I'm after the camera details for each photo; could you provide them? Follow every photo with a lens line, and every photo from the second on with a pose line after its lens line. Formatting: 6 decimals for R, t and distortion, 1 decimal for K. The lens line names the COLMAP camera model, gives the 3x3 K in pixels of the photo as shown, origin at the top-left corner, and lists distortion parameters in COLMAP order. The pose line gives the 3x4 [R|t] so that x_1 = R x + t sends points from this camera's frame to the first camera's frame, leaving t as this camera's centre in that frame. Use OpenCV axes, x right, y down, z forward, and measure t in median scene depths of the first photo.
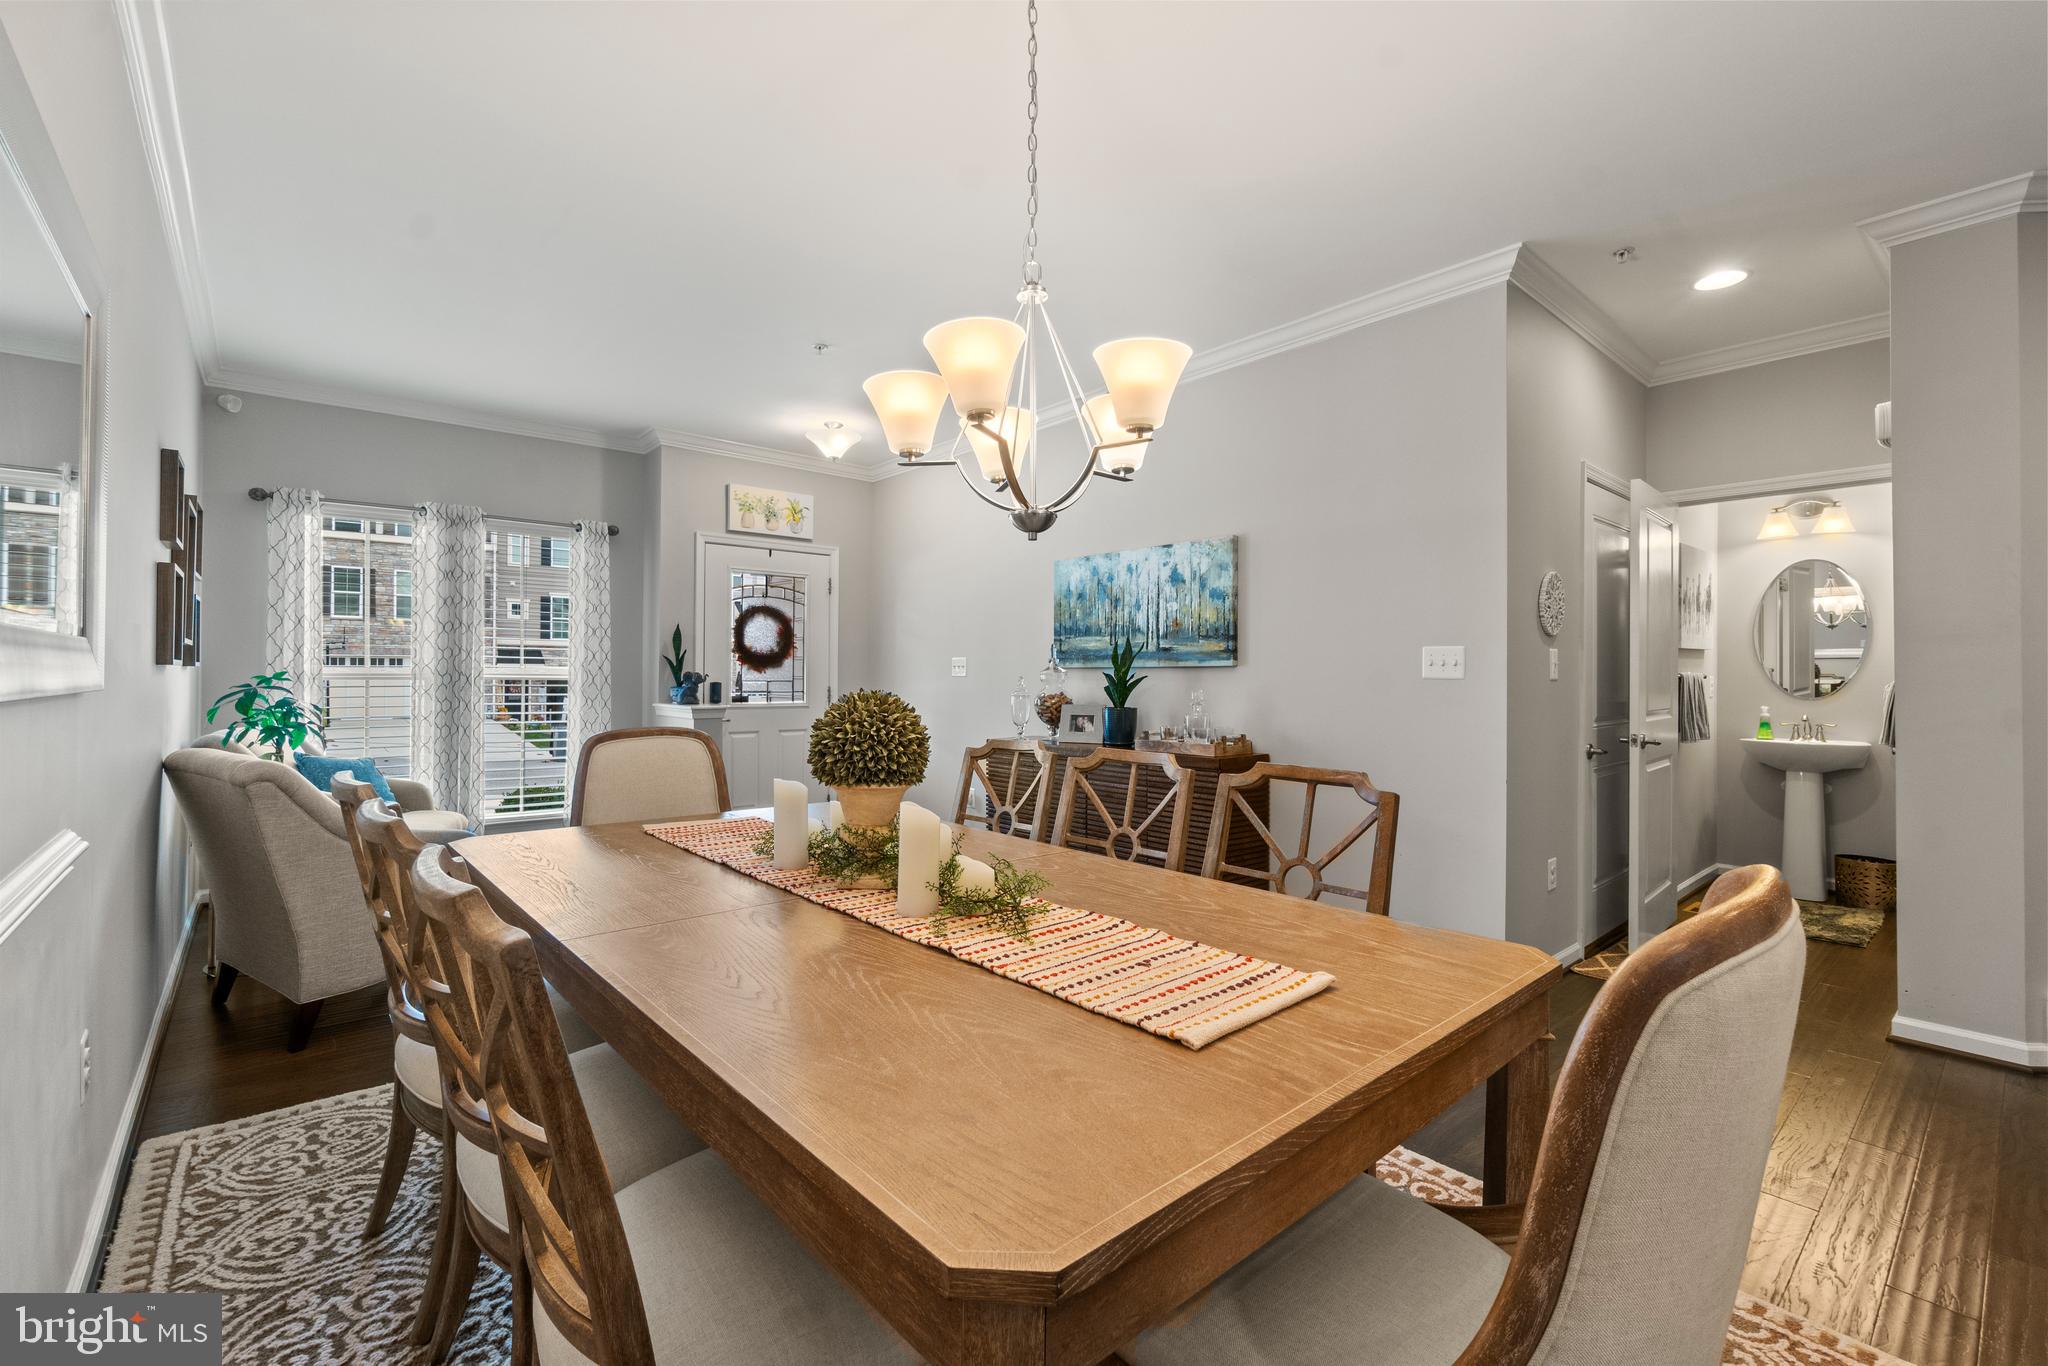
lens RADIAL K [[881.0, 0, 1015.7], [0, 881.0, 672.6], [0, 0, 1]] dist [-0.003470, -0.000282]
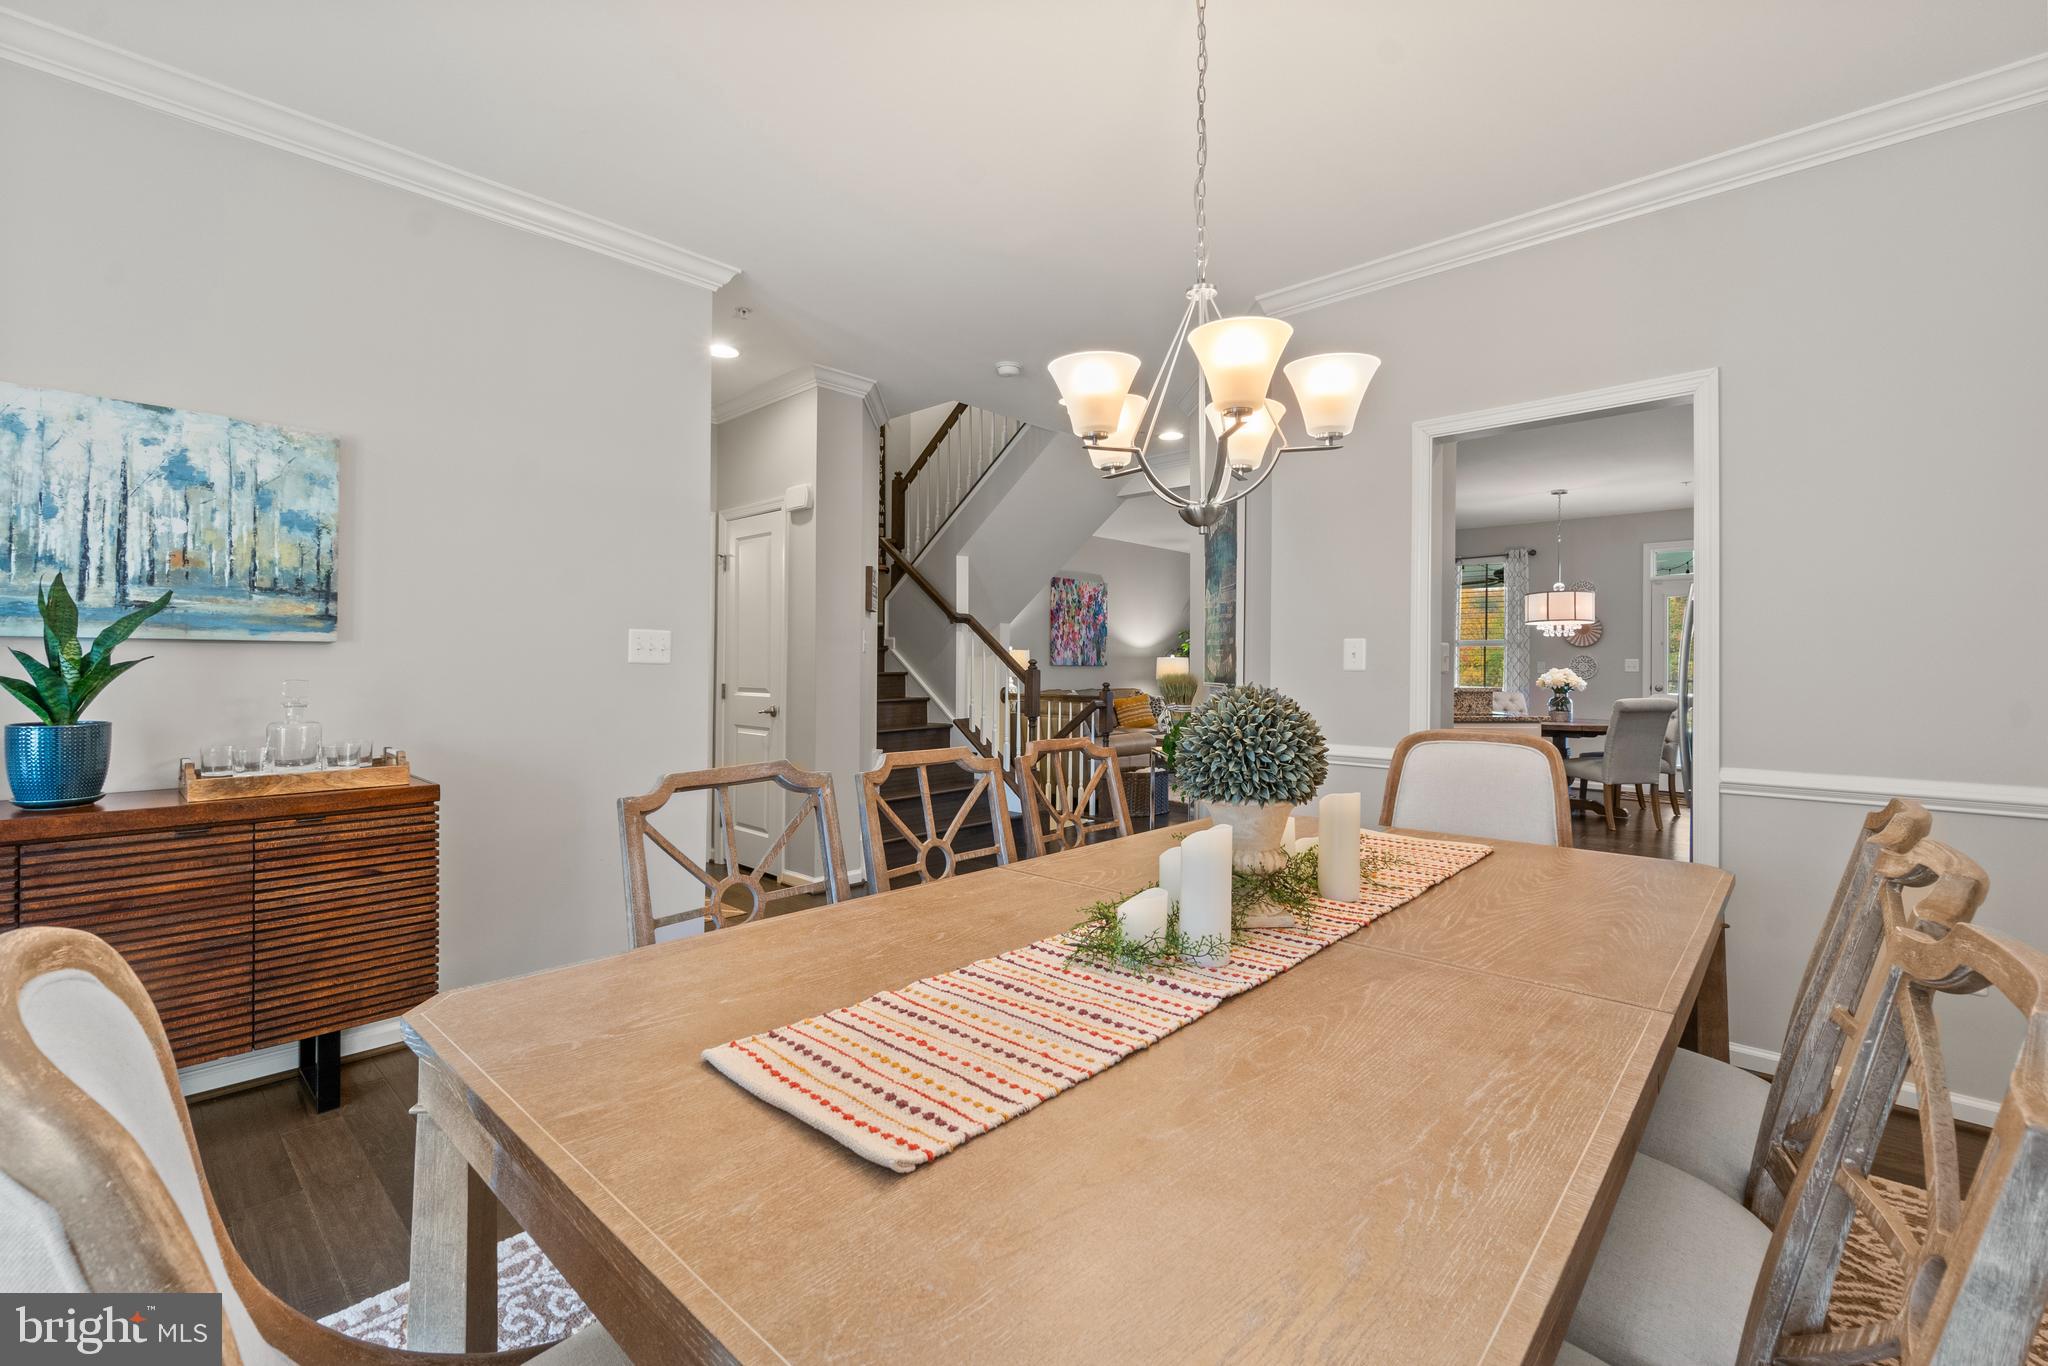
lens RADIAL K [[888.0, 0, 1018.9], [0, 888.0, 659.5], [0, 0, 1]] dist [-0.003617, -0.000494]
pose [[-0.105910, 0.001961, 0.994374, -0.391855], [-0.013159, 0.999908, -0.003374, 0.000627], [-0.994289, -0.013443, -0.105874, 0.527455]]
